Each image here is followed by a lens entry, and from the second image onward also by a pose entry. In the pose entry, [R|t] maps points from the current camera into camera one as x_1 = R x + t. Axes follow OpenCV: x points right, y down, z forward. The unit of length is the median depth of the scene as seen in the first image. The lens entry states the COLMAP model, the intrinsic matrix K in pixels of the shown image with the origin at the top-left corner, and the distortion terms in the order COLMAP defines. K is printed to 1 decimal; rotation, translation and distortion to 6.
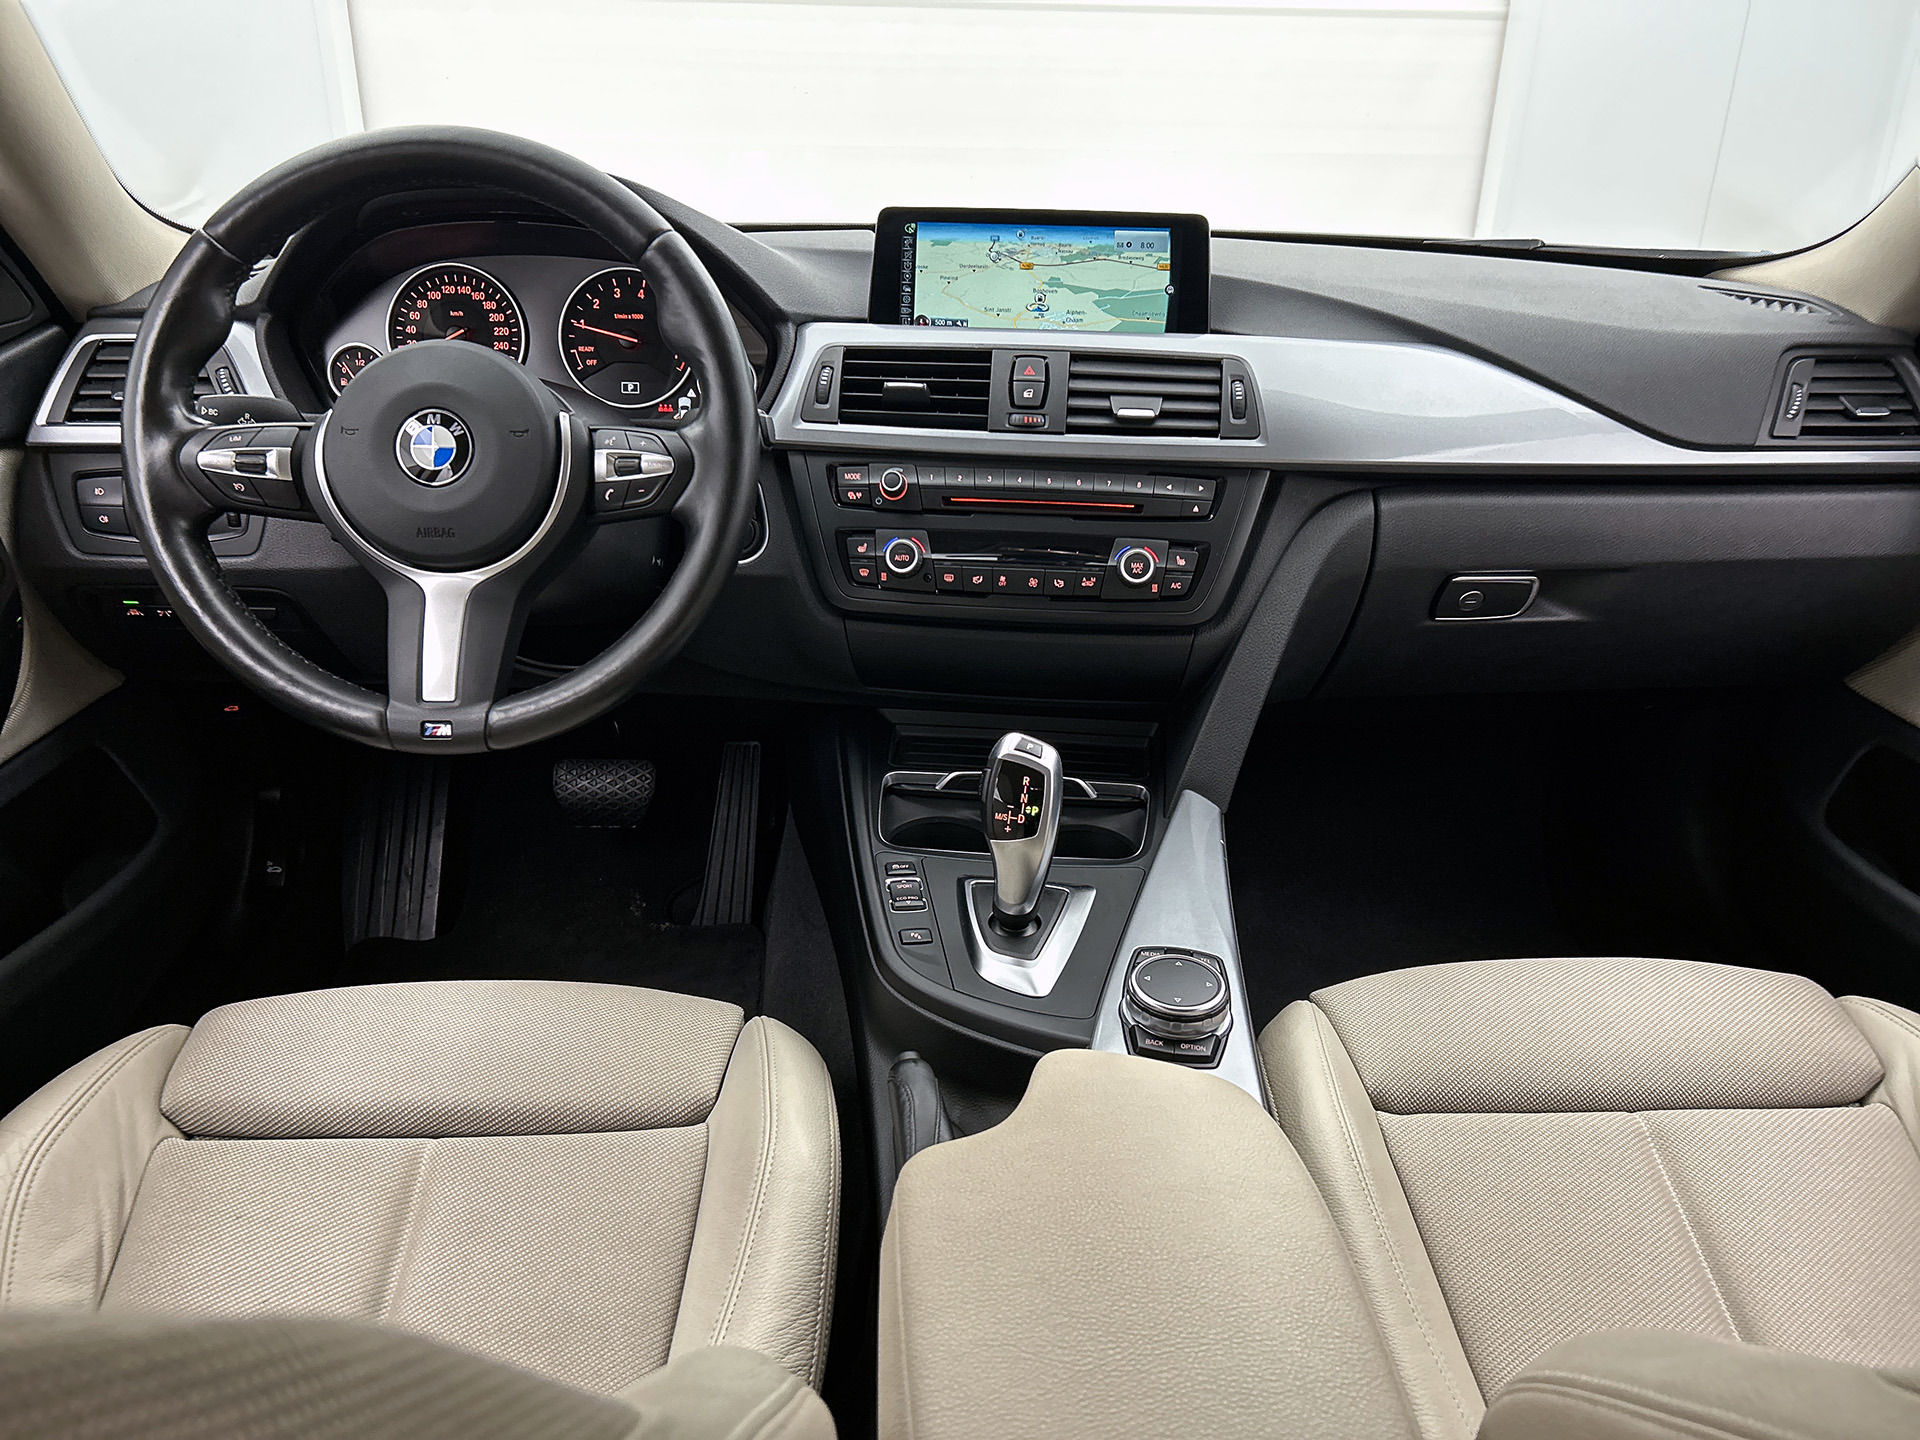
lens RADIAL K [[1452.4, 0, 994.1], [0, 1452.4, 736.2], [0, 0, 1]] dist [0.006528, -0.003267]
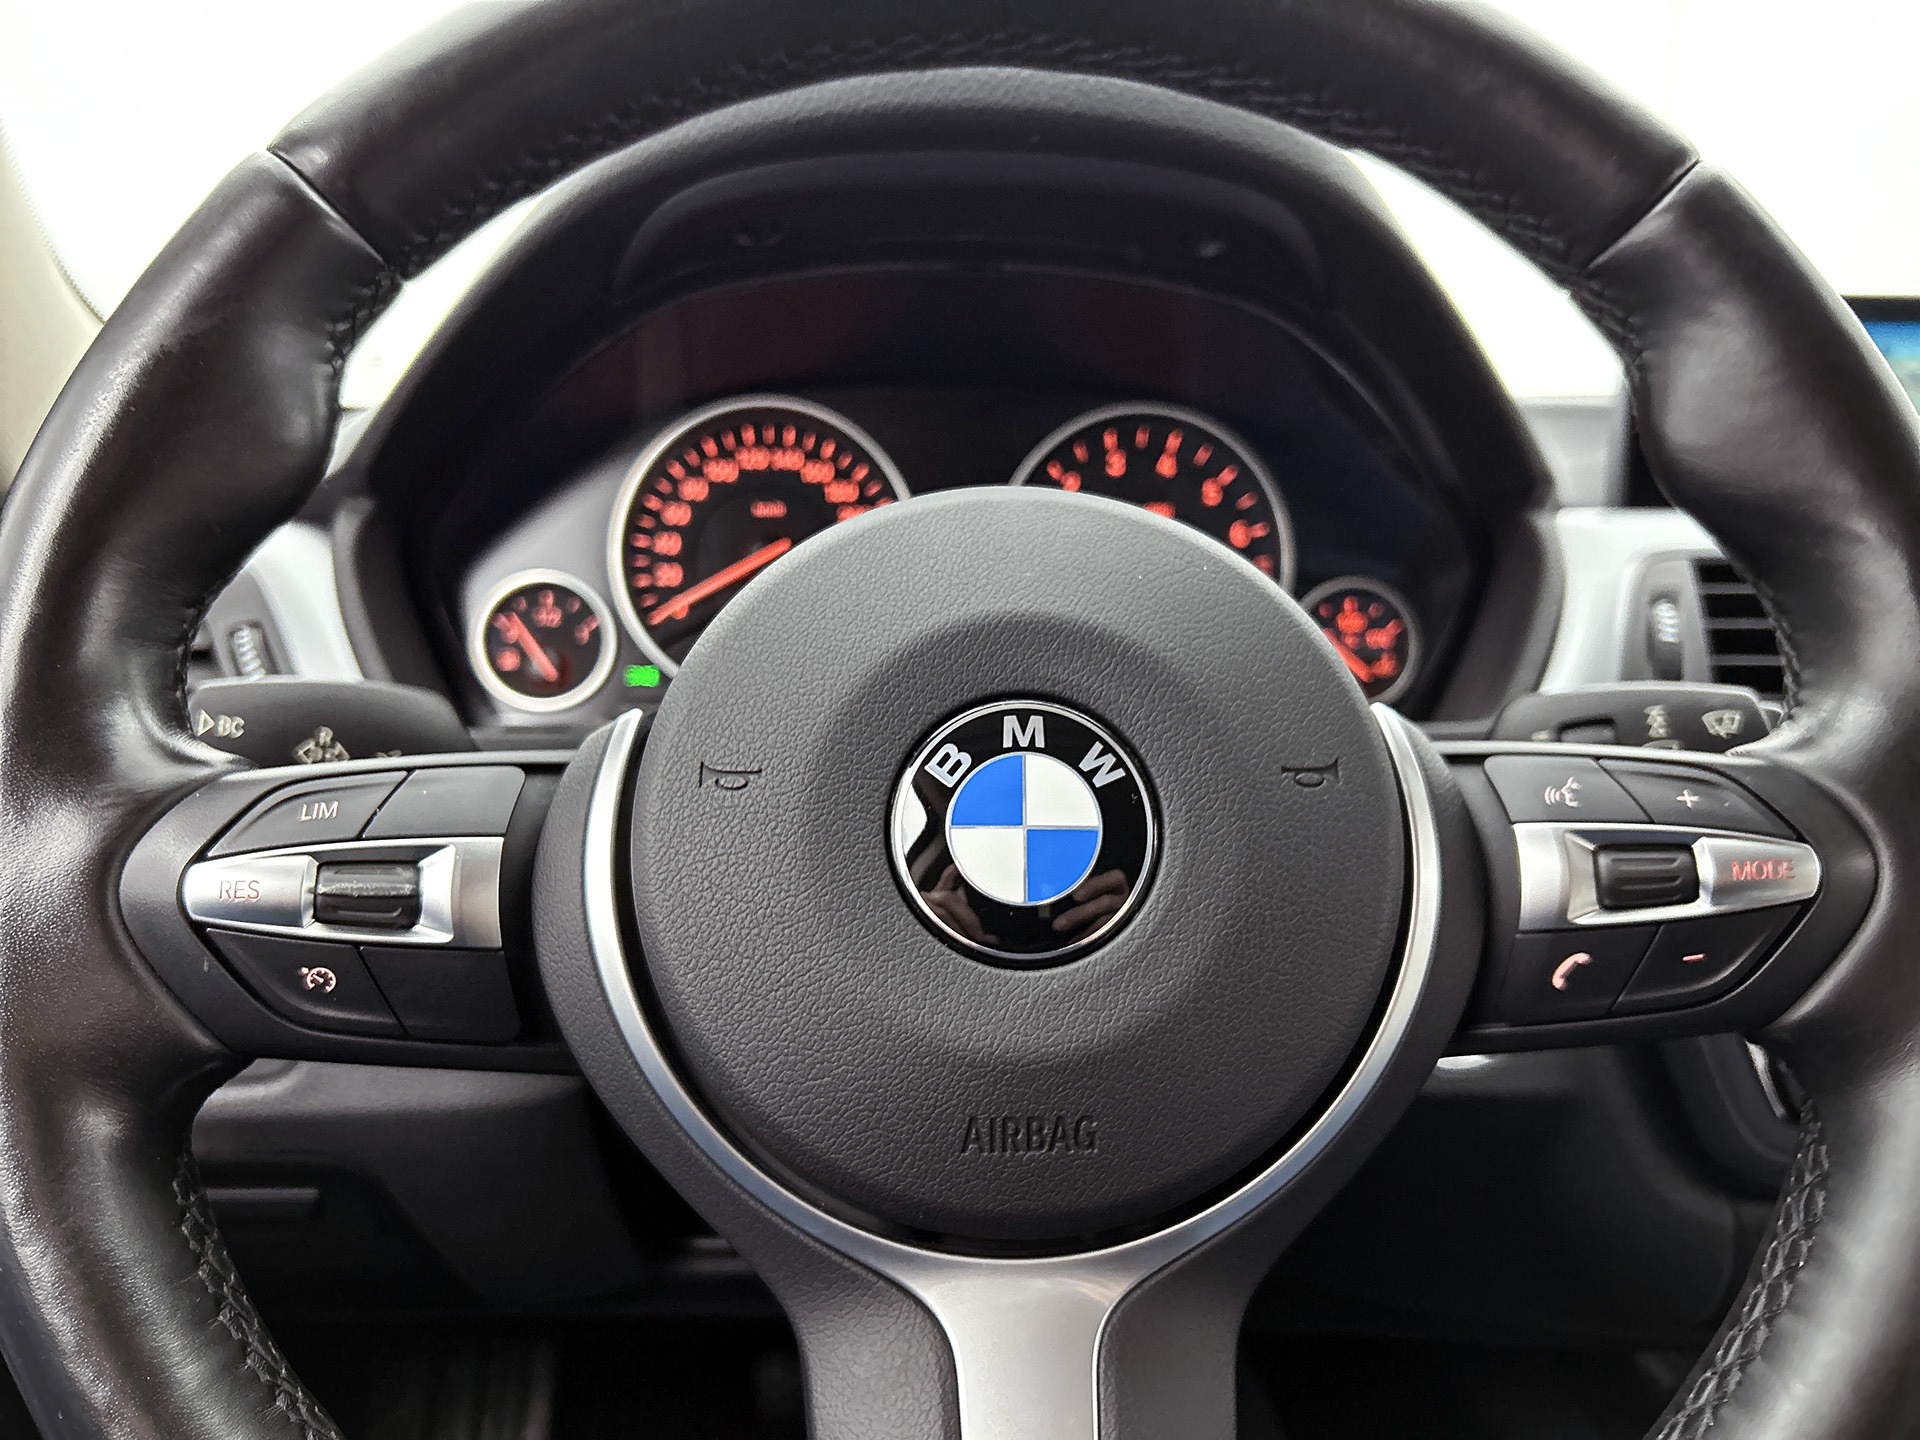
lens RADIAL K [[1452.4, 0, 958.1], [0, 1452.4, 725.9], [0, 0, 1]] dist [0.006528, -0.003267]
pose [[0.999488, -0.017807, 0.026589, -0.361417], [0.023188, 0.975613, -0.218272, -0.139272], [-0.022054, 0.218776, 0.975526, 0.638744]]
